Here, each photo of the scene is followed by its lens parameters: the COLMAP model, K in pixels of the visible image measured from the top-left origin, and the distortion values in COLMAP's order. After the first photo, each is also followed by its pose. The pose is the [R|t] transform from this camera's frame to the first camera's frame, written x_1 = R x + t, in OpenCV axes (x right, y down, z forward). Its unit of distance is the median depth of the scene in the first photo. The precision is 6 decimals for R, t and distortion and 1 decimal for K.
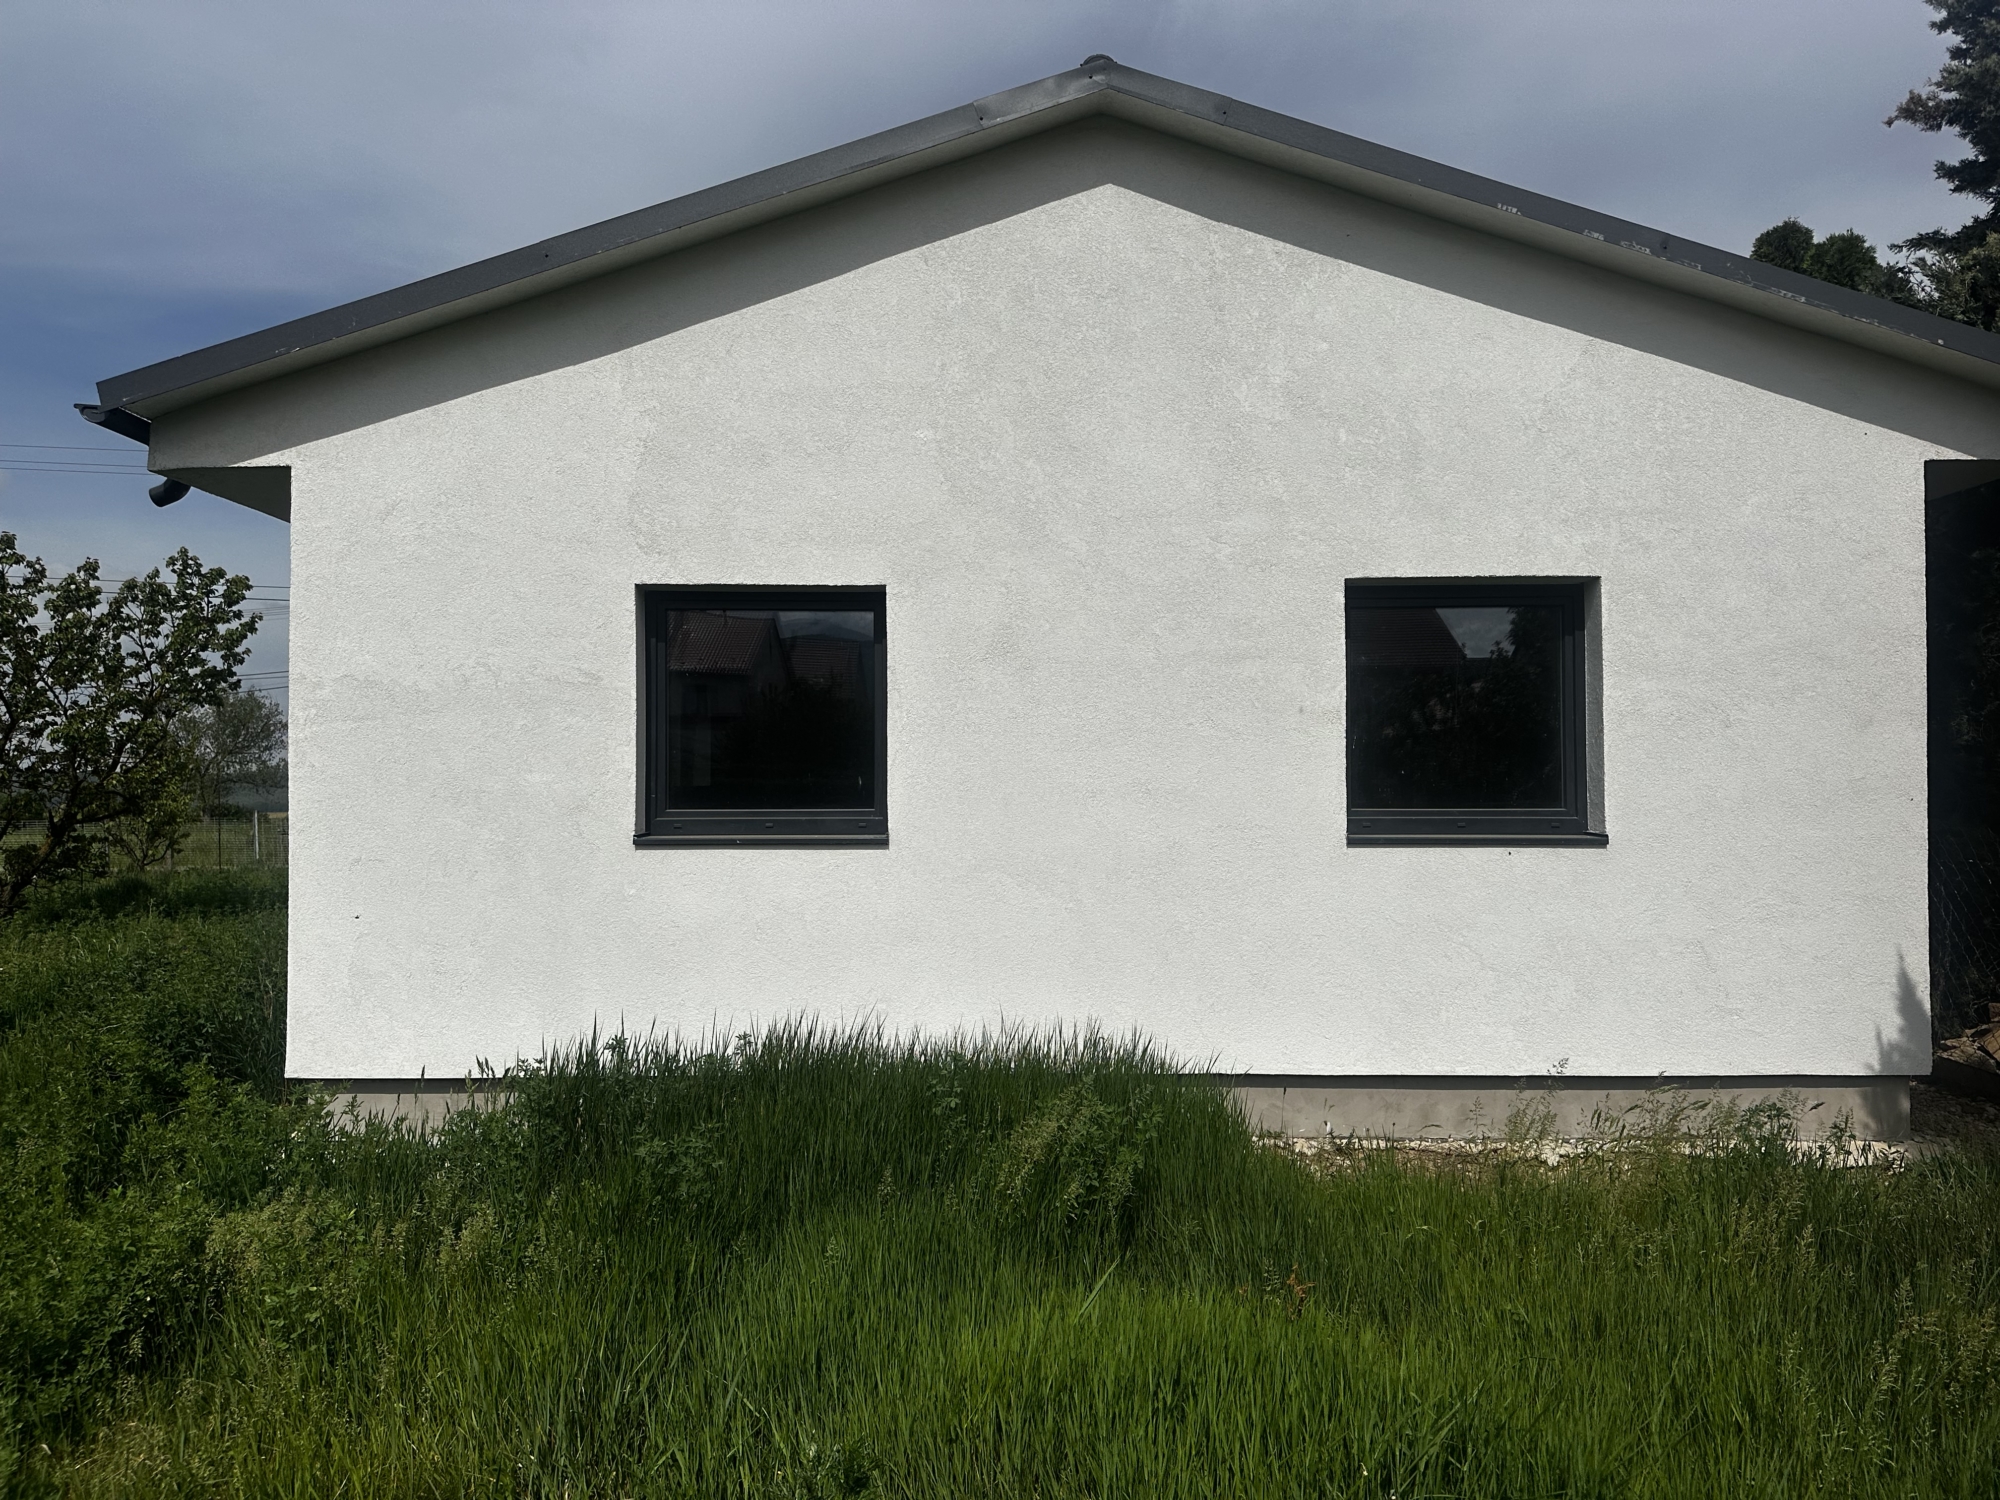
lens RADIAL K [[1389.7, 0, 1000.9], [0, 1389.7, 767.2], [0, 0, 1]] dist [0.048532, -0.053158]
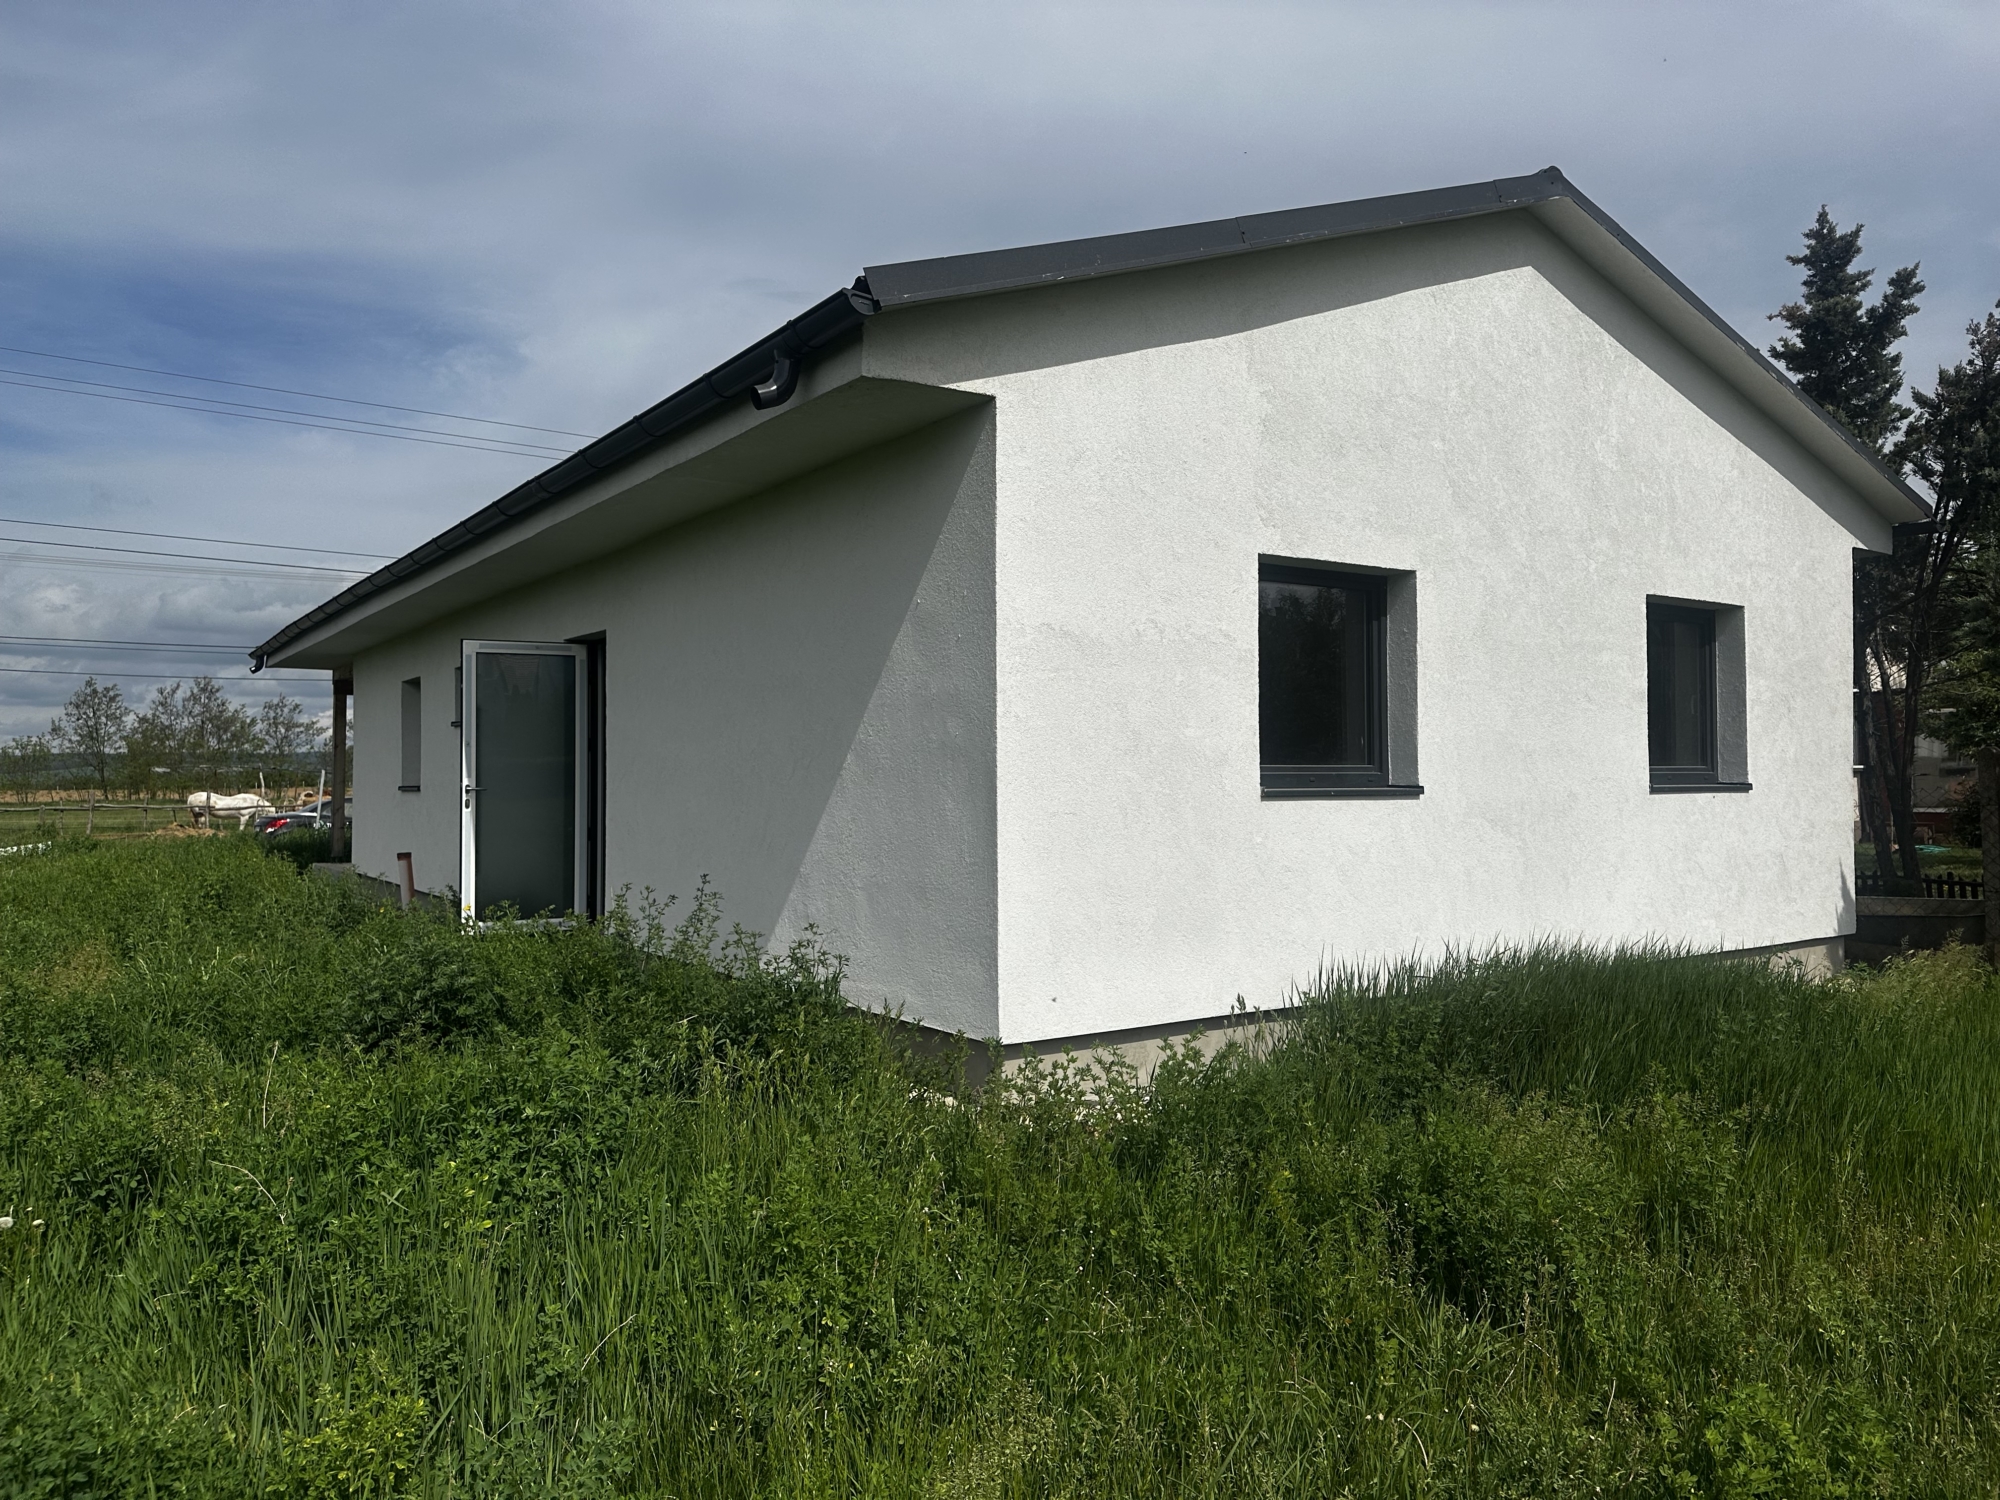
lens RADIAL K [[1389.7, 0, 999.7], [0, 1389.7, 759.9], [0, 0, 1]] dist [0.048532, -0.053158]
pose [[0.821680, 0.002751, 0.569942, -1.028193], [-0.014543, 0.999764, 0.016141, 0.013059], [-0.569763, -0.021552, 0.821526, 0.228329]]
